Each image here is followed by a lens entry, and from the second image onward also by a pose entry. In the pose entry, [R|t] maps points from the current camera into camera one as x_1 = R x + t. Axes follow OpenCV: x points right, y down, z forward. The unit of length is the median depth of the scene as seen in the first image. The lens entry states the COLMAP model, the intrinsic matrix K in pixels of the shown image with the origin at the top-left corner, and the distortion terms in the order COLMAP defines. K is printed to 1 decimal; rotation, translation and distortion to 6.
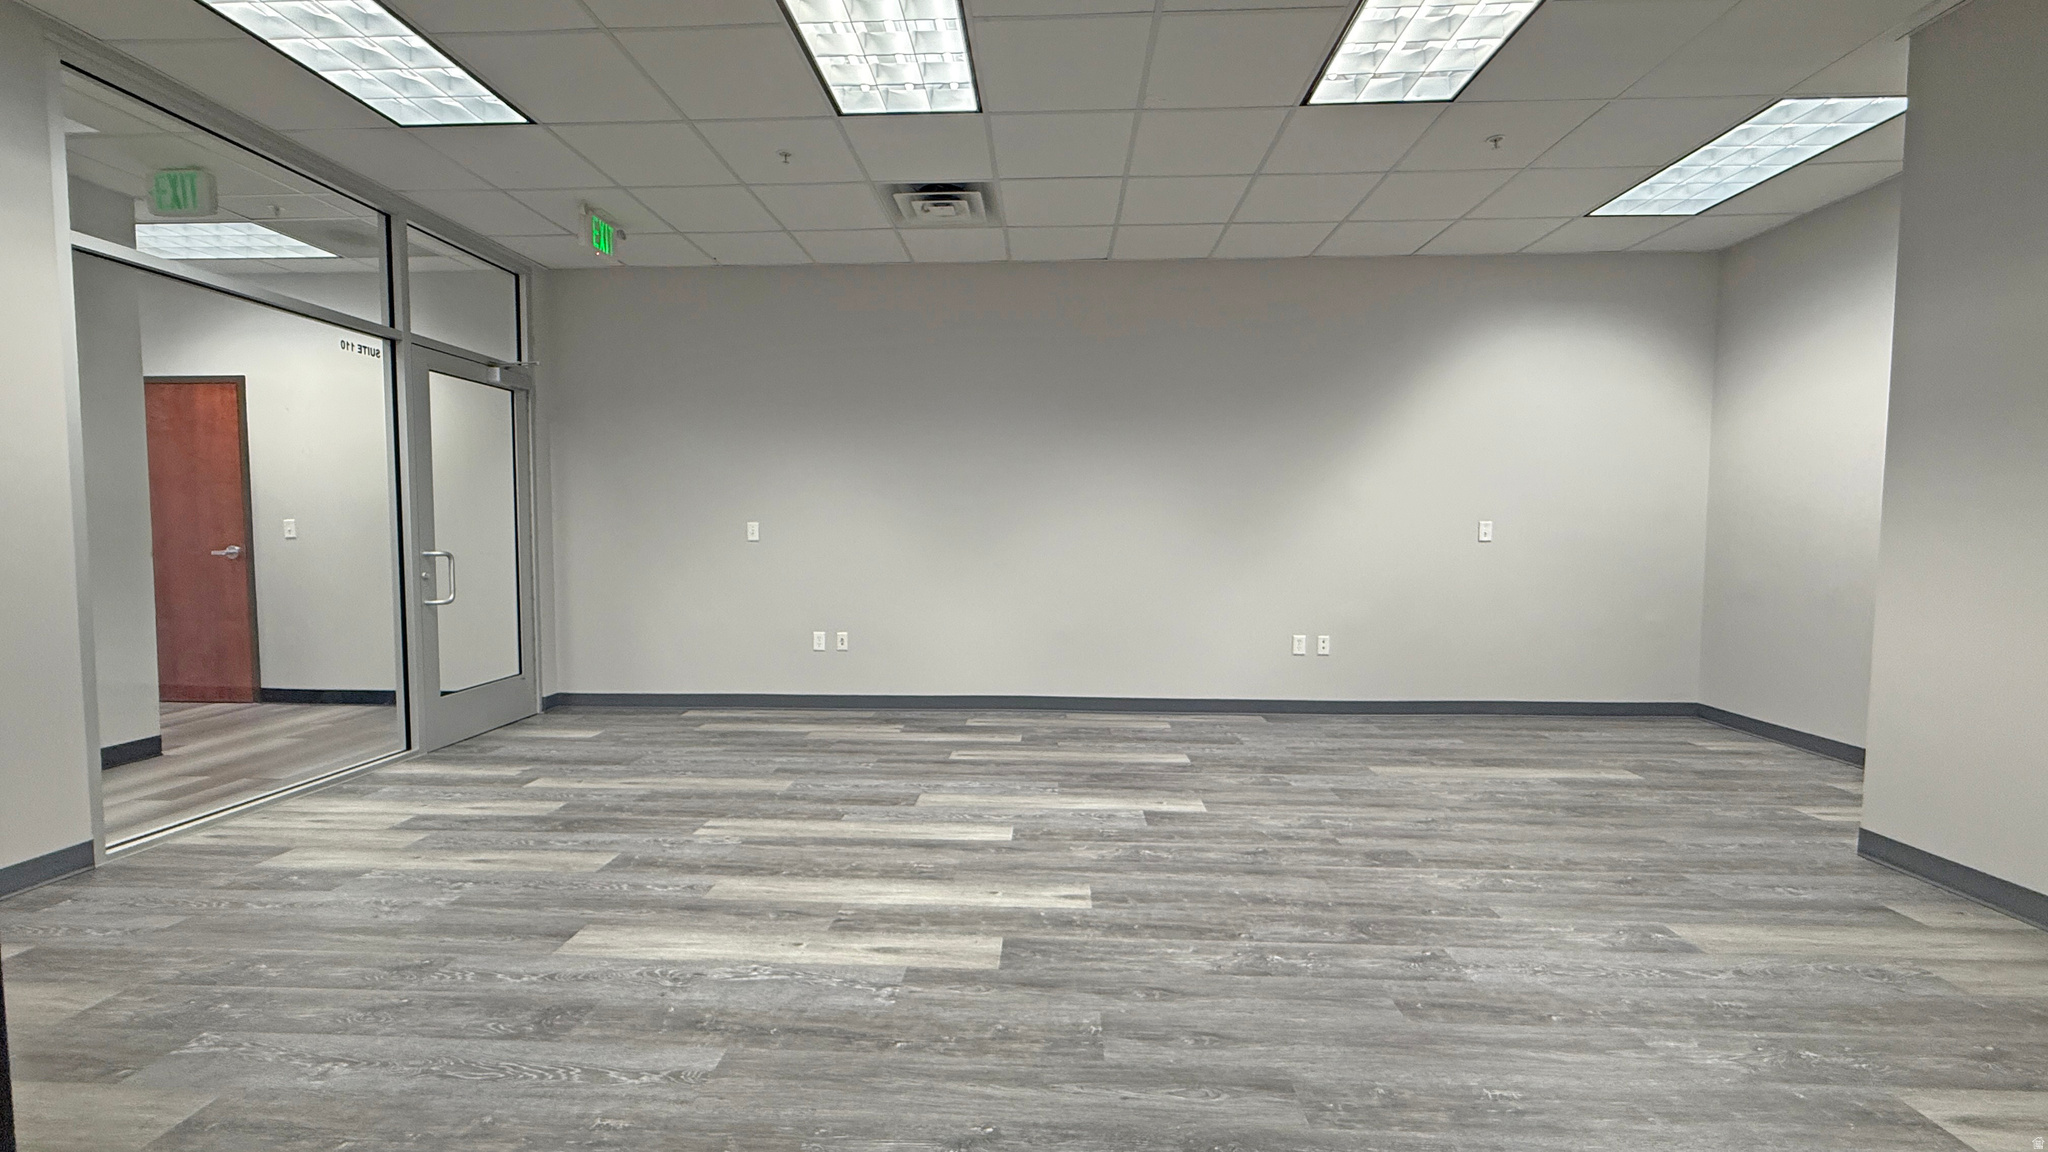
lens RADIAL K [[816.0, 0, 1018.7], [0, 816.0, 576.5], [0, 0, 1]] dist [-0.003201, 0.000408]
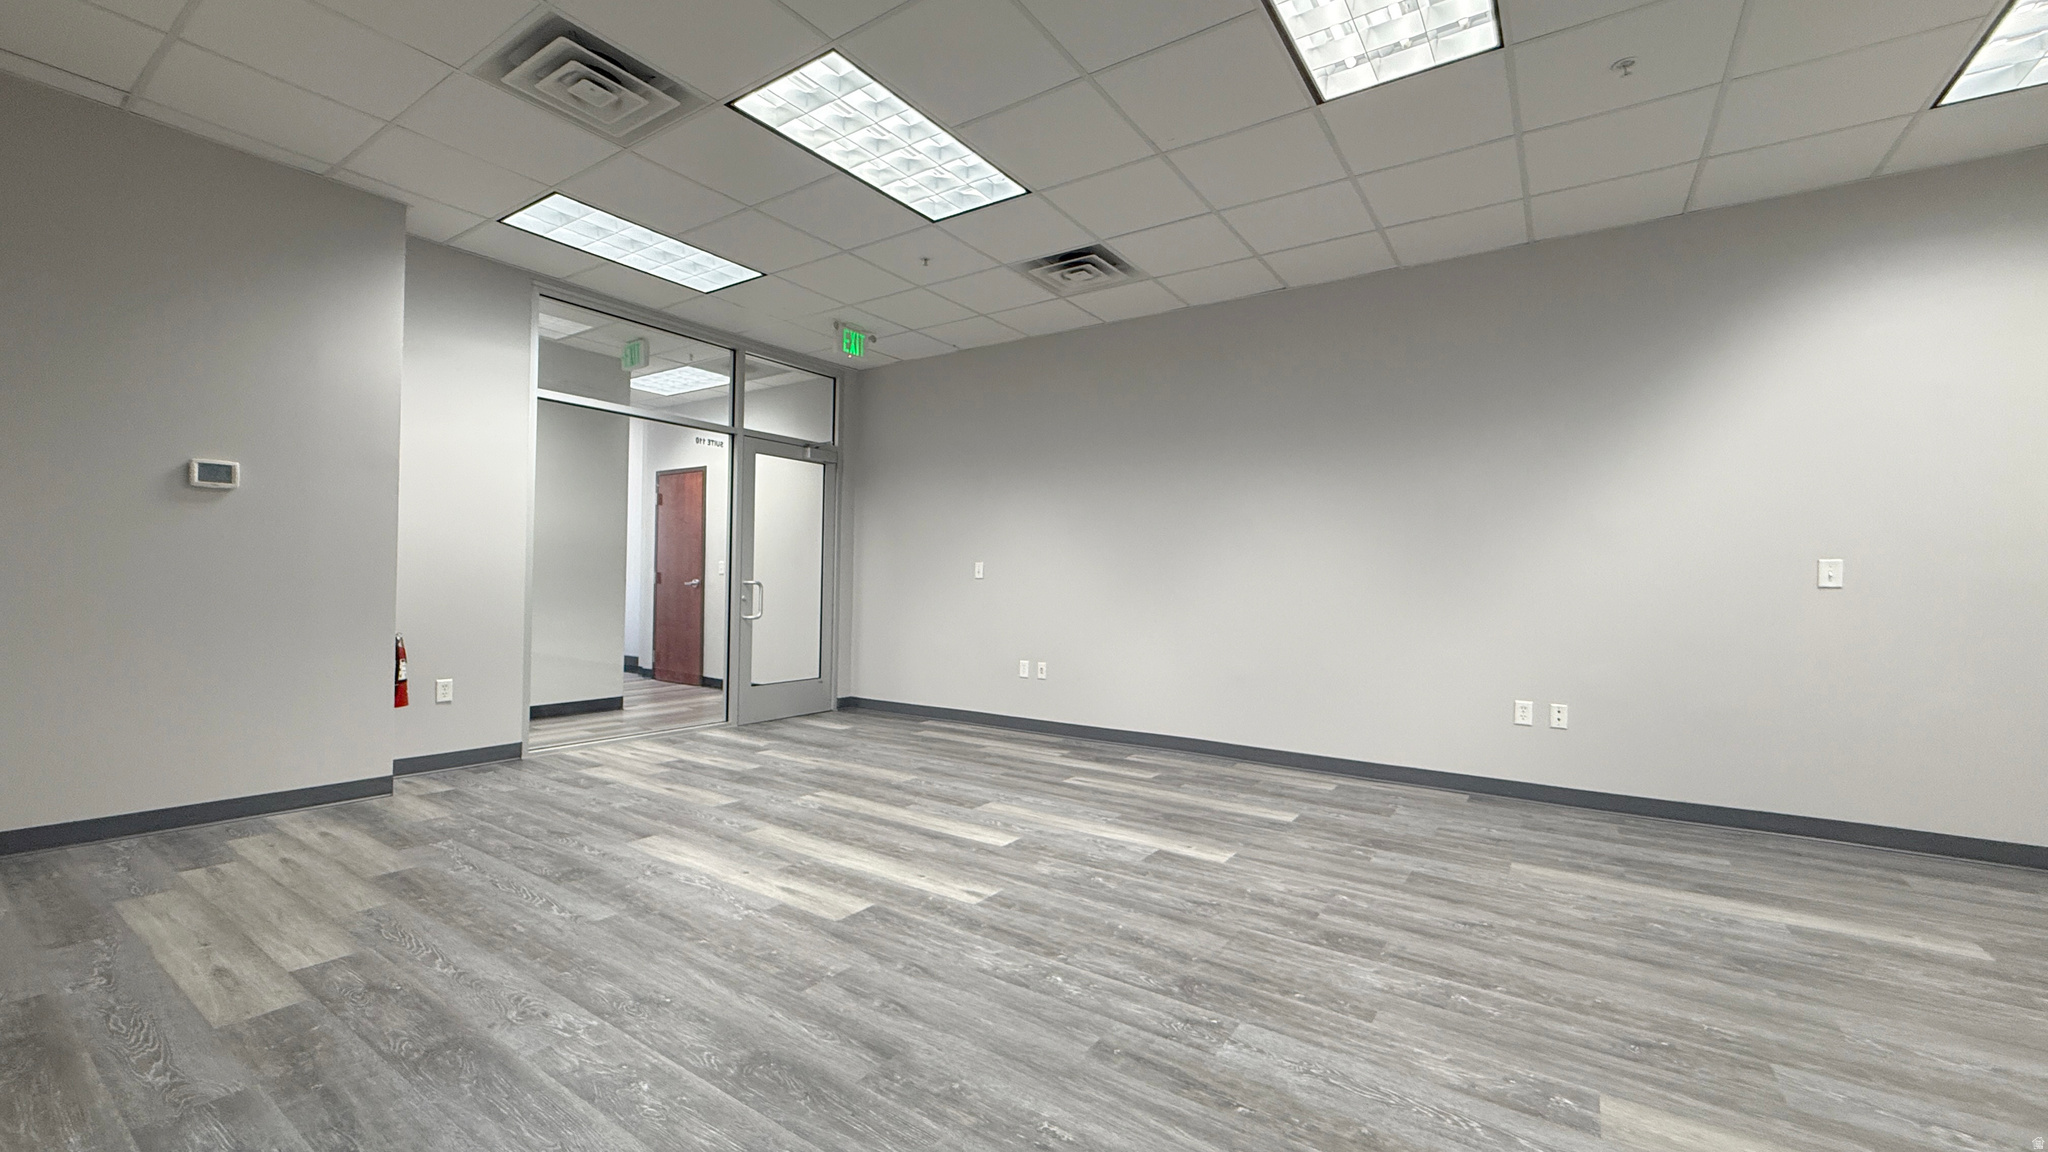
lens RADIAL K [[816.0, 0, 1018.2], [0, 816.0, 575.8], [0, 0, 1]] dist [-0.003201, 0.000408]
pose [[0.850866, 0.007393, -0.525330, 0.537887], [-0.044008, 0.997390, -0.057243, 0.026466], [0.523536, 0.071824, 0.848971, 0.067911]]
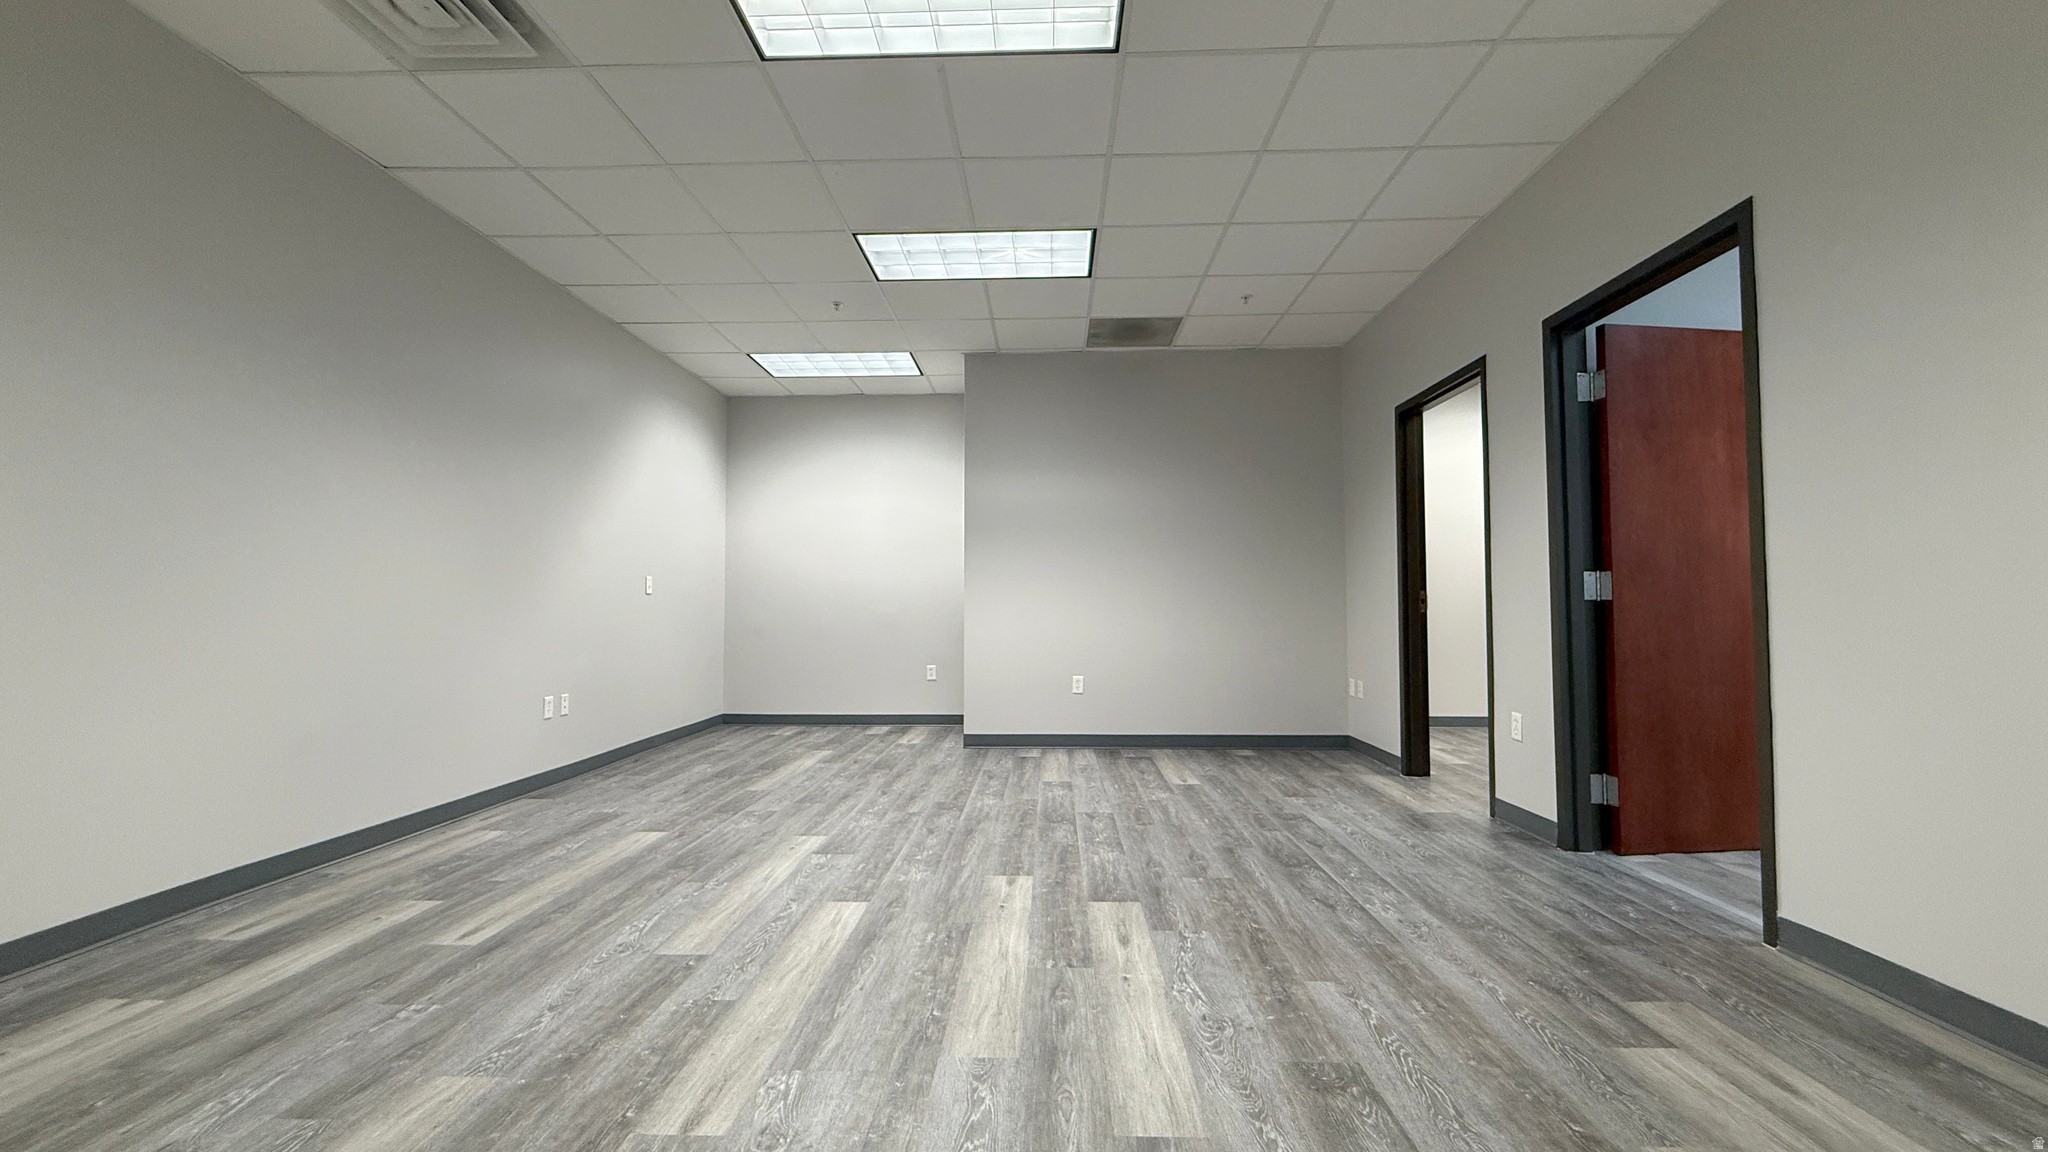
lens RADIAL K [[816.0, 0, 1019.8], [0, 816.0, 571.8], [0, 0, 1]] dist [-0.003201, 0.000408]
pose [[-0.009395, 0.045550, 0.998918, -0.867445], [0.057593, 0.997328, -0.044936, 0.009963], [-0.998296, 0.057109, -0.011994, 0.774991]]
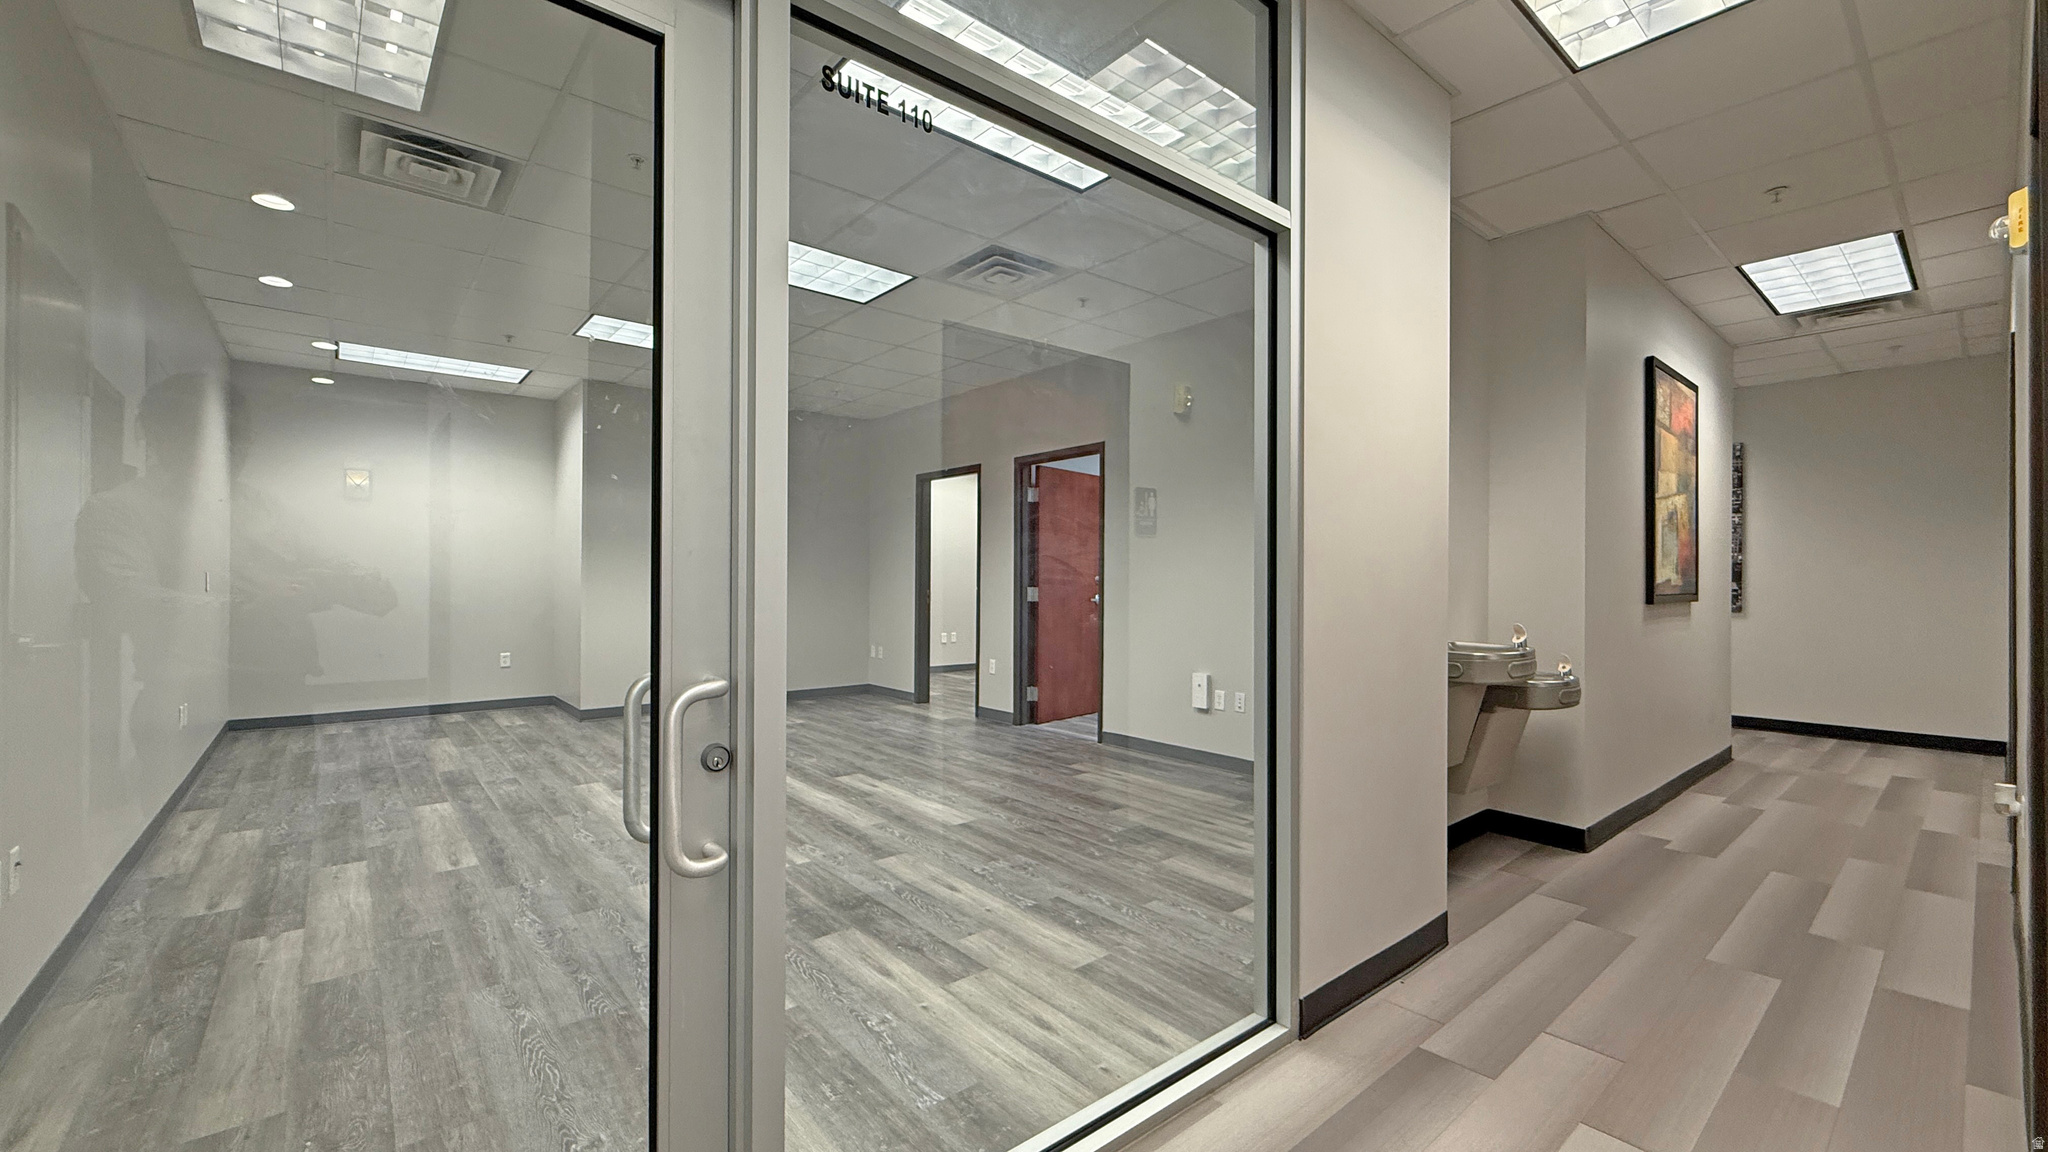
lens RADIAL K [[816.0, 0, 1015.9], [0, 816.0, 579.7], [0, 0, 1]] dist [-0.003201, 0.000408]
pose [[-0.675143, -0.003503, 0.737678, -1.344978], [0.036838, 0.998581, 0.038457, -0.094137], [-0.736766, 0.053139, -0.674056, 1.457897]]
